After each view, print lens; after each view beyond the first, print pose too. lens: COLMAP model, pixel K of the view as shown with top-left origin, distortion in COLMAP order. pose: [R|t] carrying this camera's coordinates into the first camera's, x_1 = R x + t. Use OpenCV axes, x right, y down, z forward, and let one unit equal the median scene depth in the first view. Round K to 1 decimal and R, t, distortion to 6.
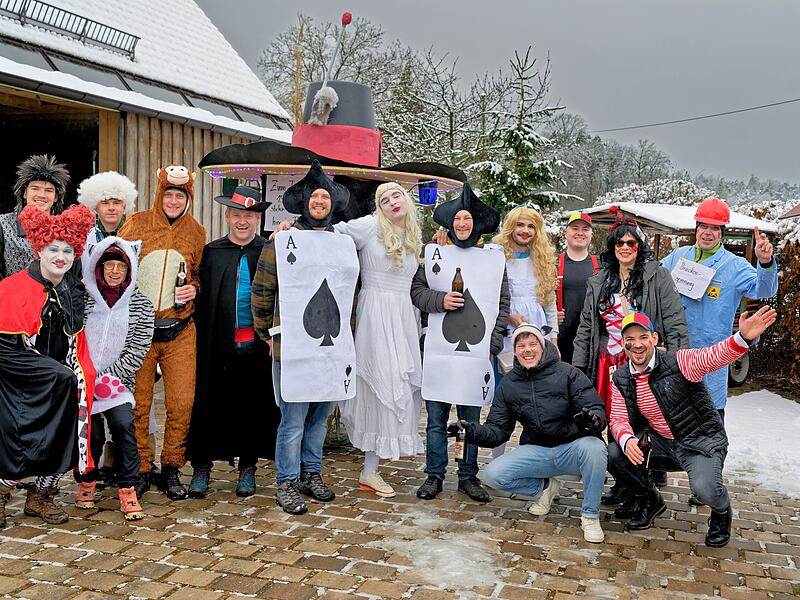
lens RADIAL K [[846.6, 0, 400.0], [0, 846.6, 300.0], [0, 0, 1]] dist [0.001506, -0.003073]
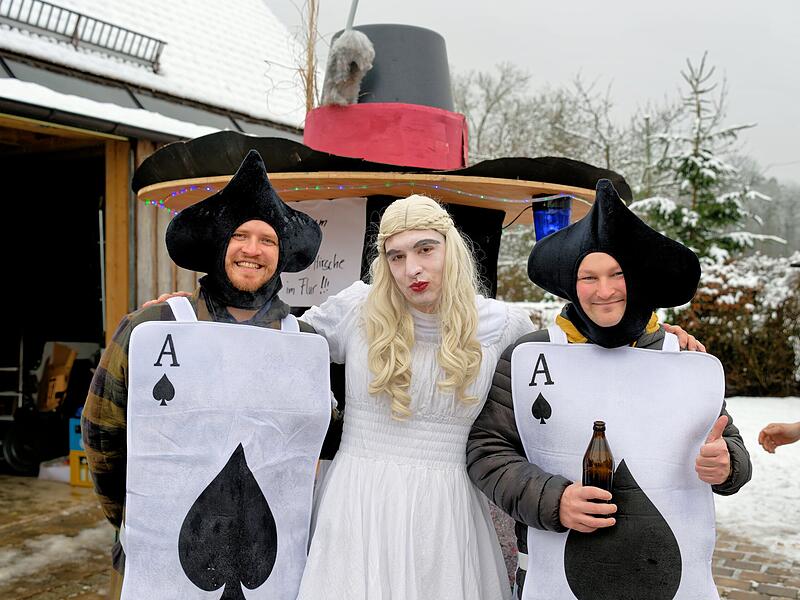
lens RADIAL K [[846.6, 0, 400.0], [0, 846.6, 300.0], [0, 0, 1]] dist [0.001506, -0.003073]
pose [[0.981728, -0.027113, -0.188349, 0.016176], [0.014186, 0.997471, -0.069645, -0.017909], [0.189761, 0.065700, 0.979630, 0.192327]]
